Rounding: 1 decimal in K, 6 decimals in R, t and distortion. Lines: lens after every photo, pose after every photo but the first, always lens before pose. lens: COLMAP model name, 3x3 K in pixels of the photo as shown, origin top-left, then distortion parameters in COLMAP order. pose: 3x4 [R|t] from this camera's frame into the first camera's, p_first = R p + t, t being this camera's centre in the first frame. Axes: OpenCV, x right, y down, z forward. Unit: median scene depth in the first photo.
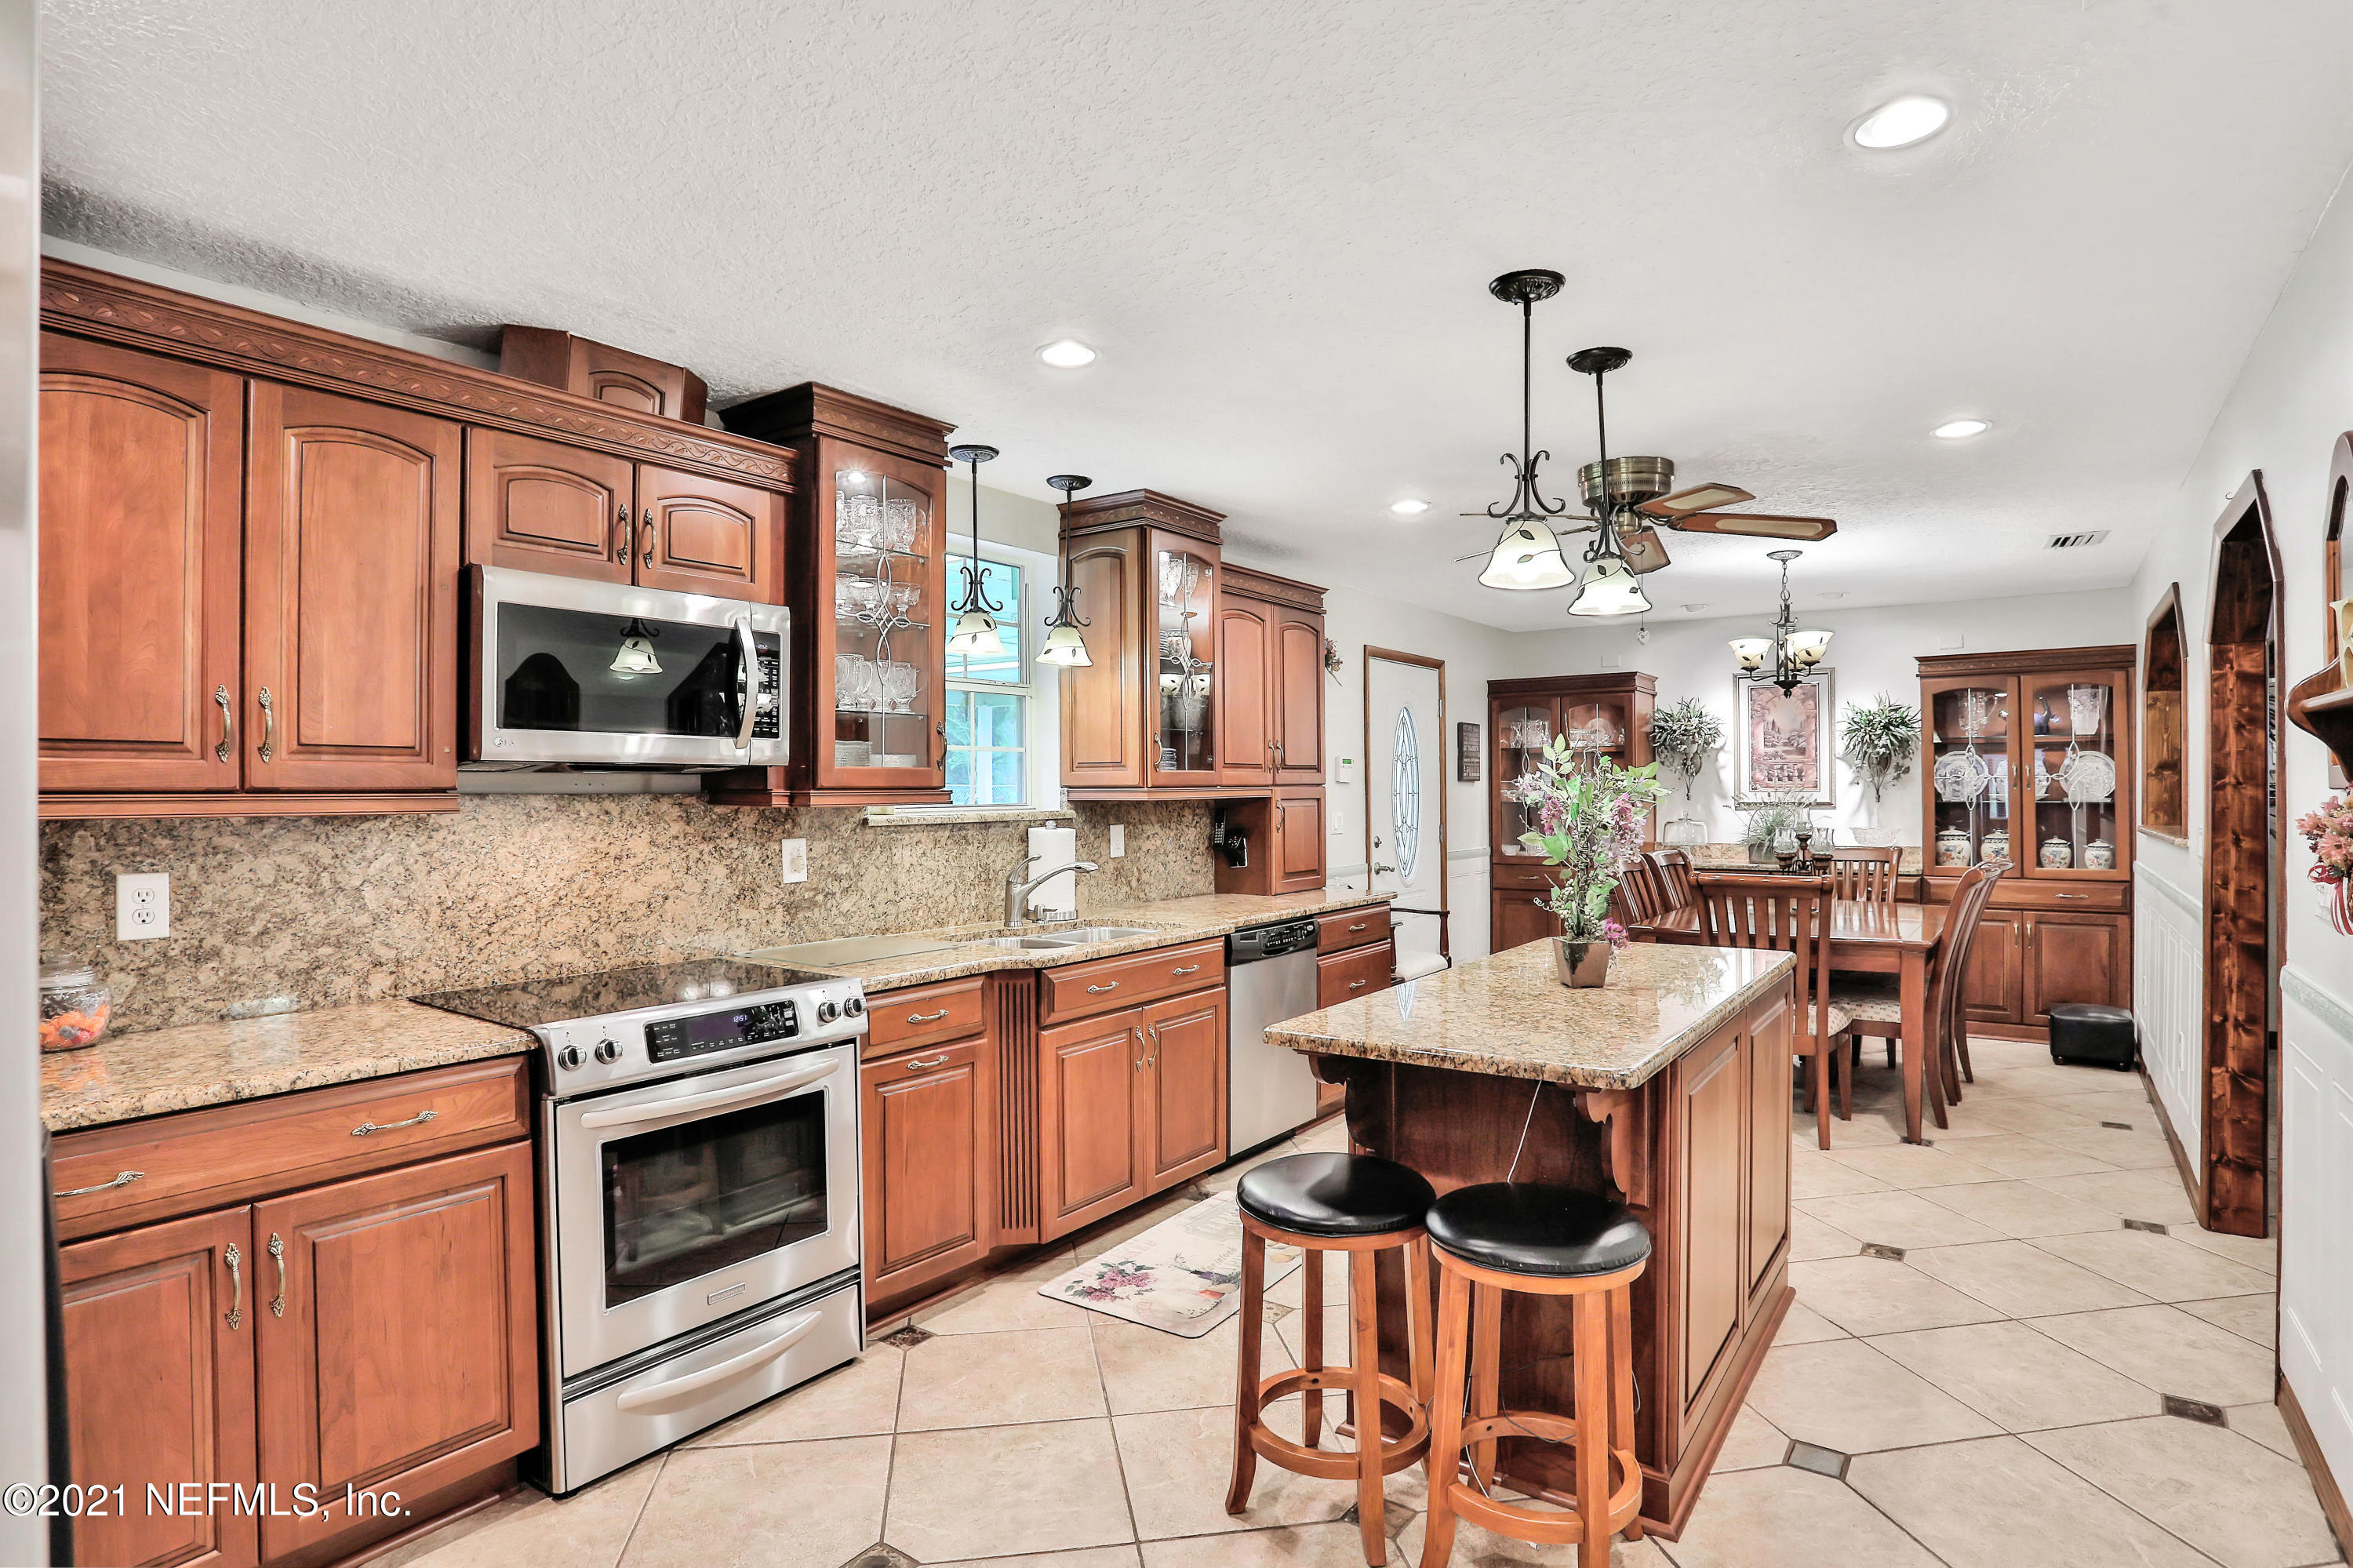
lens RADIAL K [[1230.8, 0, 1173.8], [0, 1230.8, 779.2], [0, 0, 1]] dist [-0.048856, 0.012231]
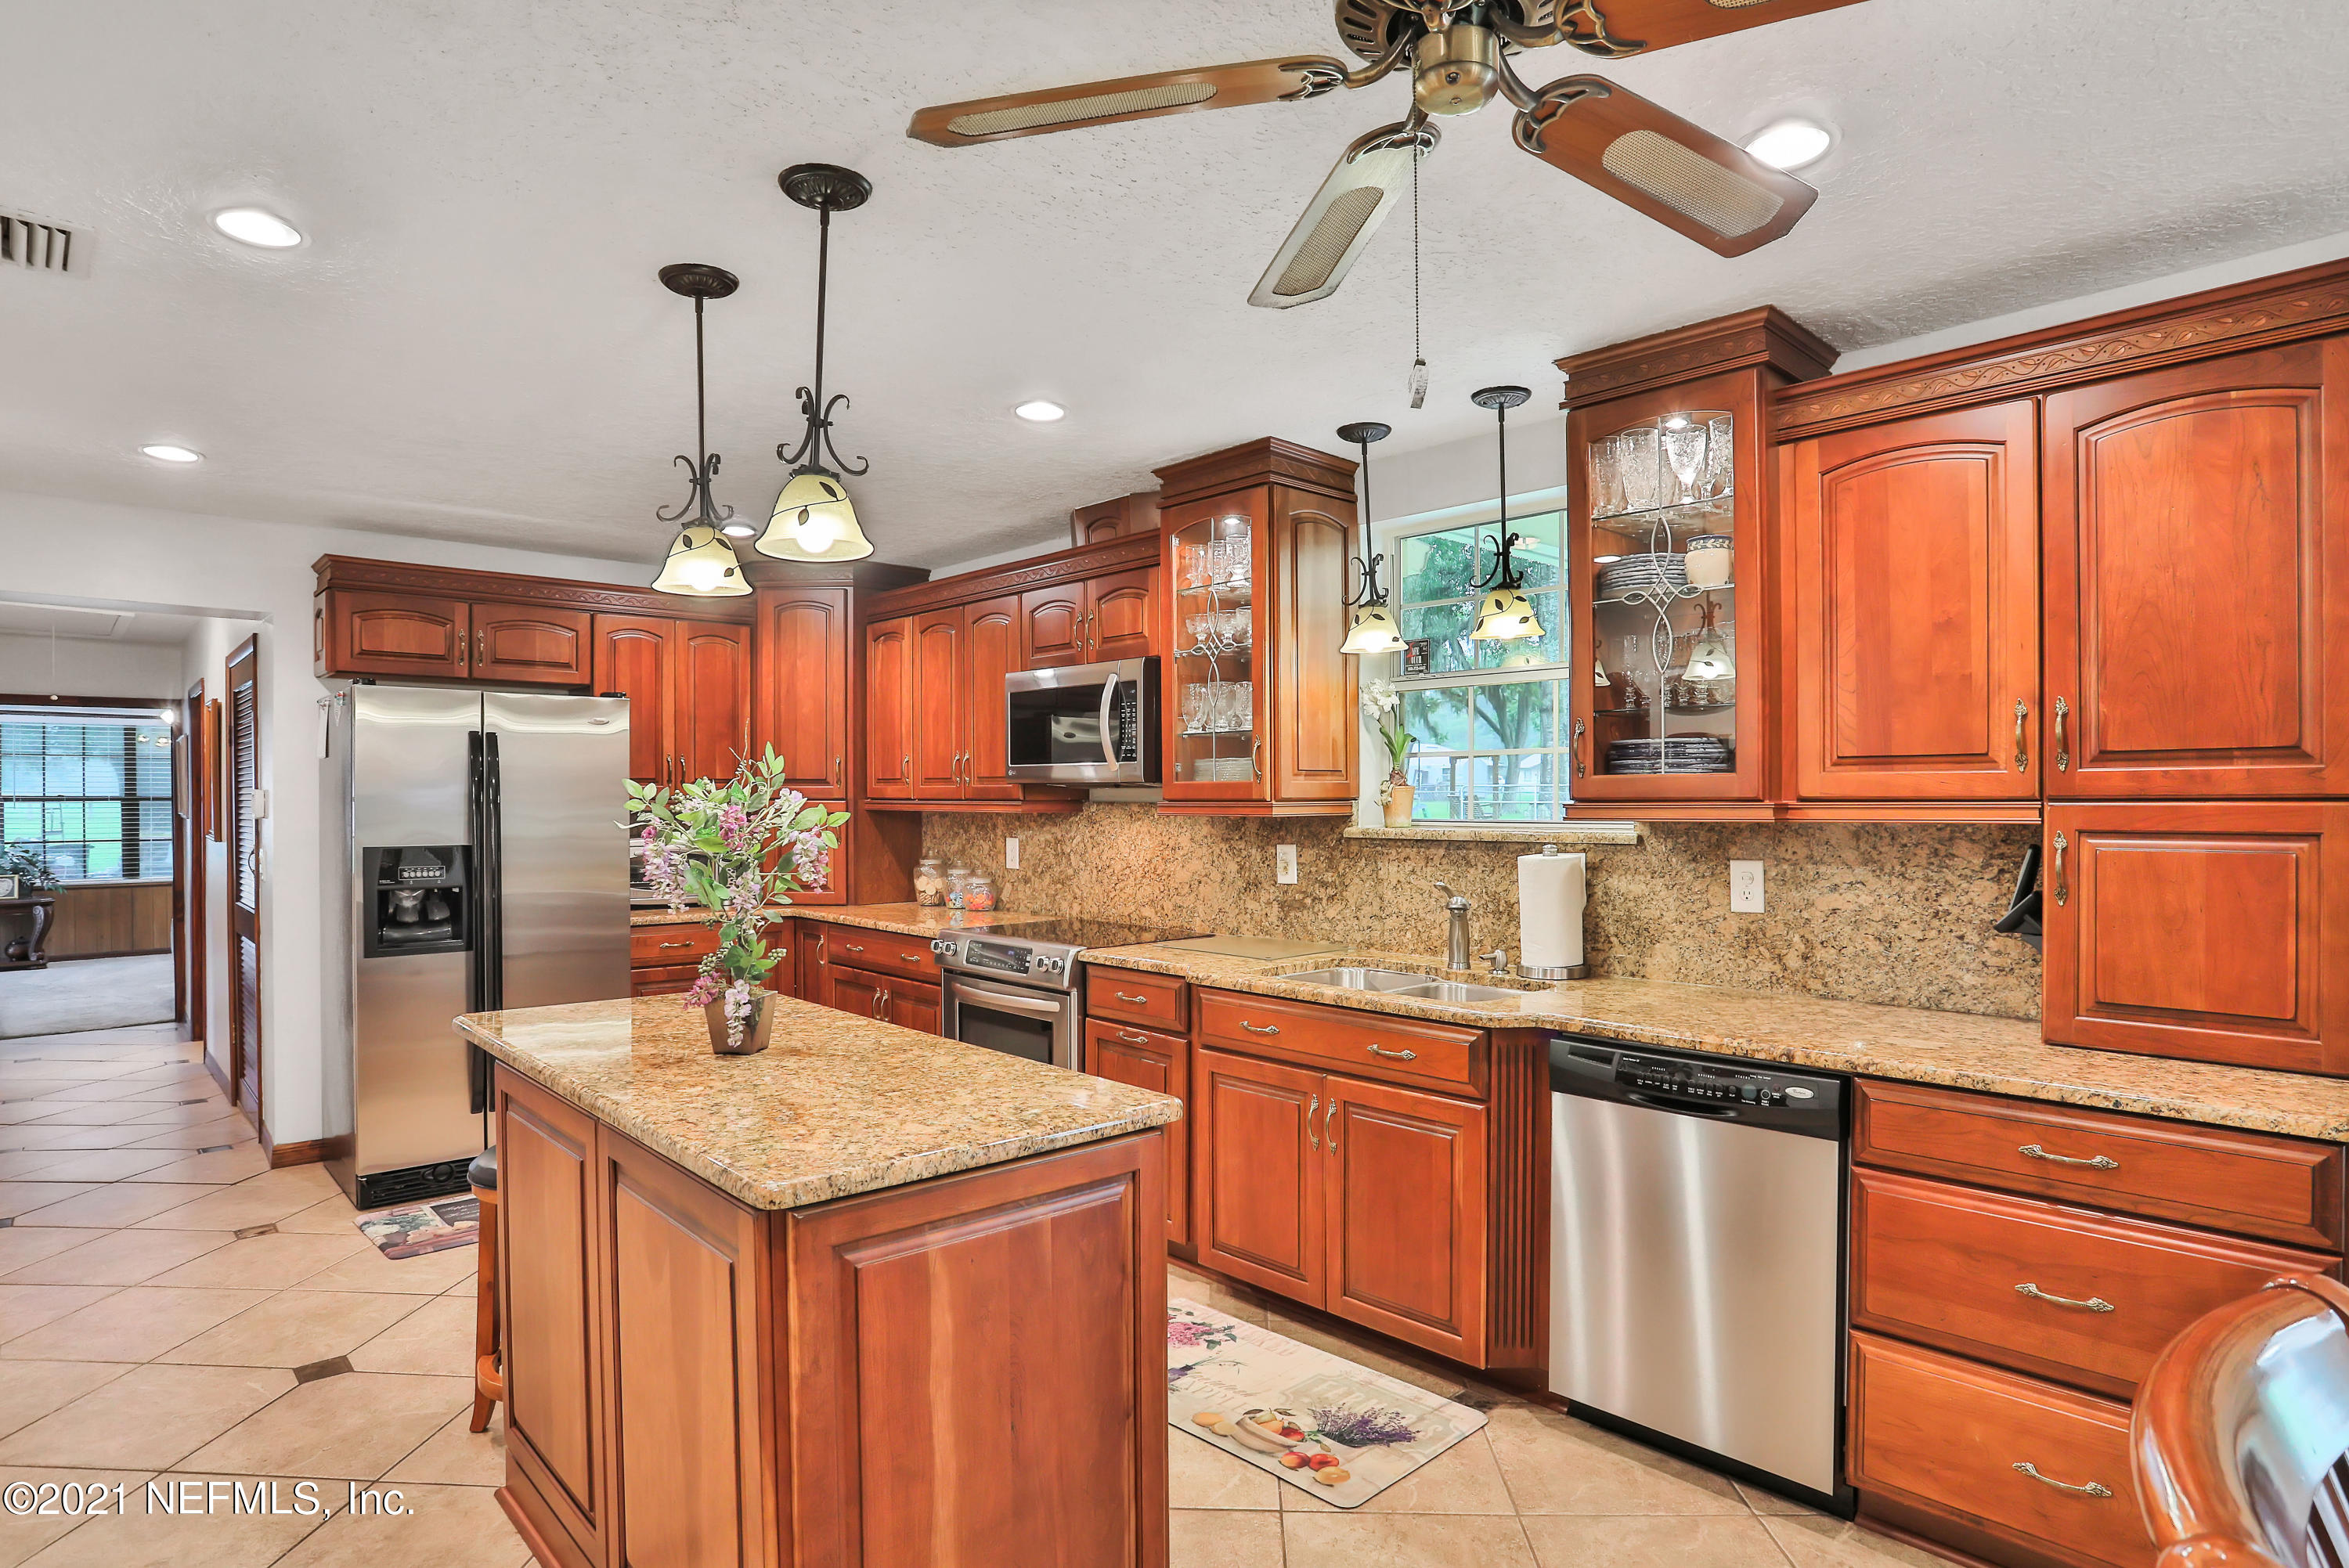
lens RADIAL K [[1286.8, 0, 1155.3], [0, 1286.8, 797.9], [0, 0, 1]] dist [-0.048318, 0.000455]
pose [[-0.207390, 0.004017, -0.978250, 0.829738], [0.007384, 0.999970, 0.002541, 0.002039], [0.978230, -0.006696, -0.207414, 1.080869]]
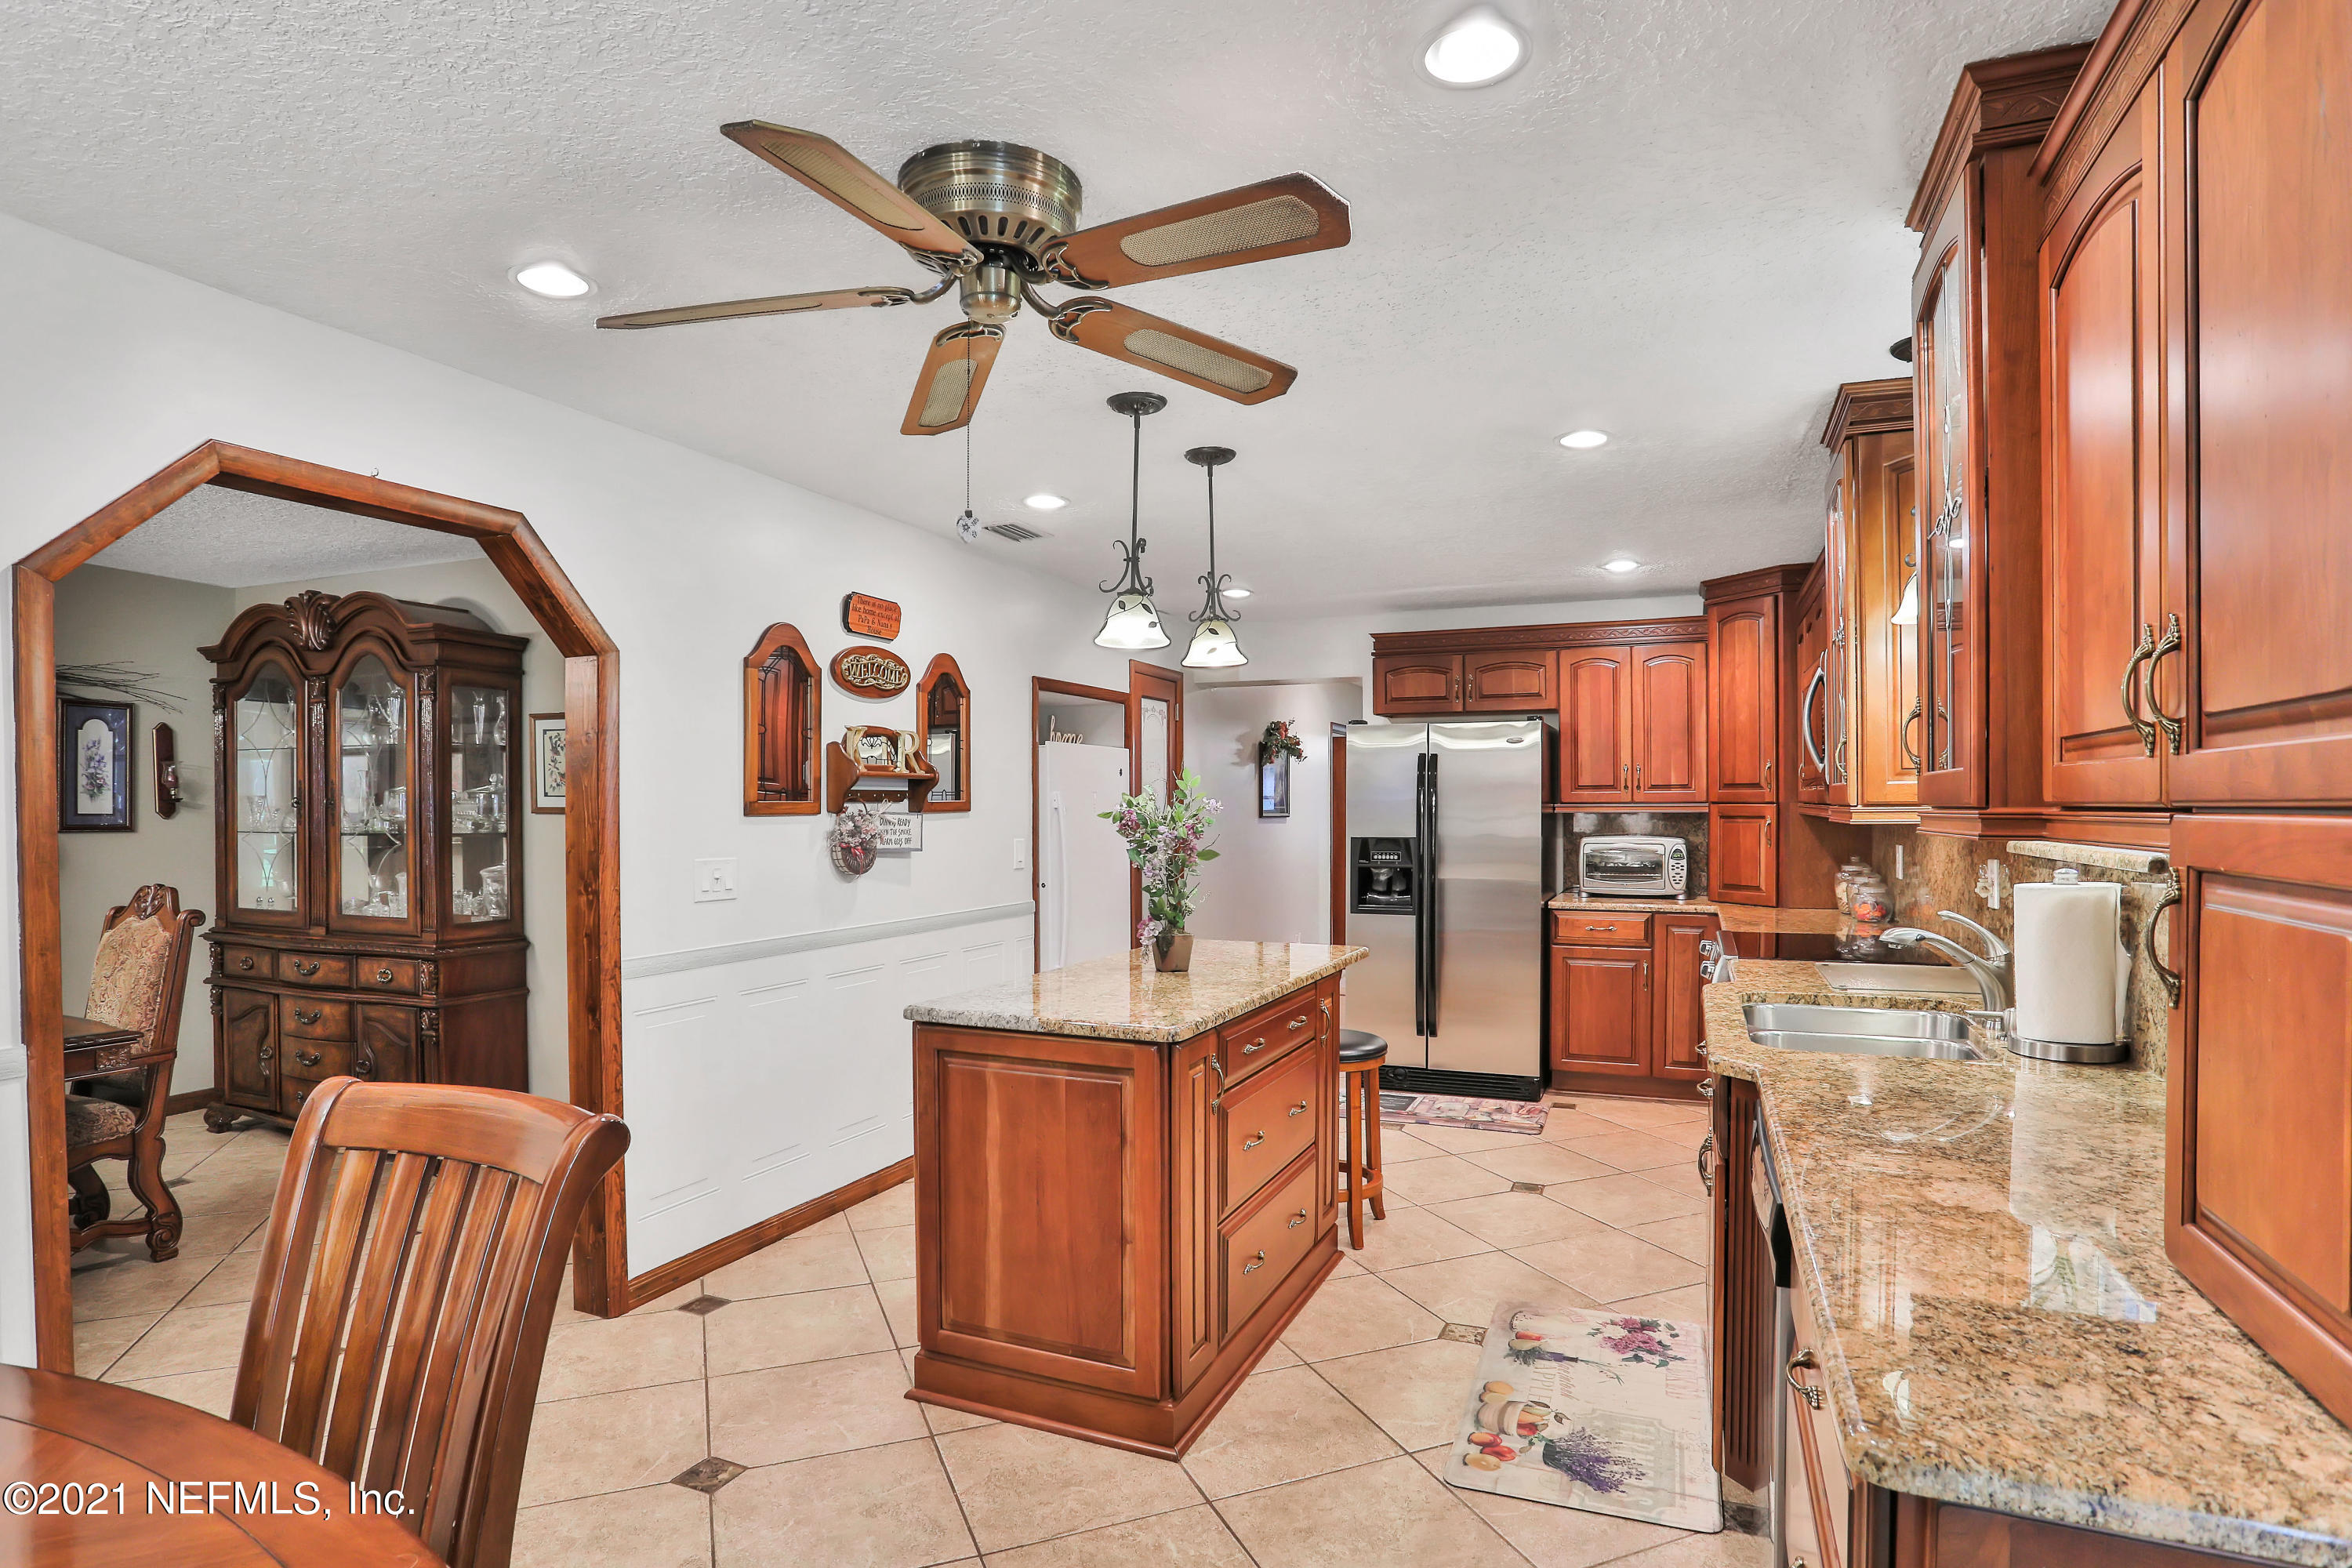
lens RADIAL K [[1230.3, 0, 1172.6], [0, 1230.3, 809.5], [0, 0, 1]] dist [-0.048856, 0.012231]
pose [[-0.977508, 0.007502, -0.210763, 0.450631], [0.007367, 0.999972, 0.001426, 0.004728], [0.210768, -0.000159, -0.977536, 1.652566]]
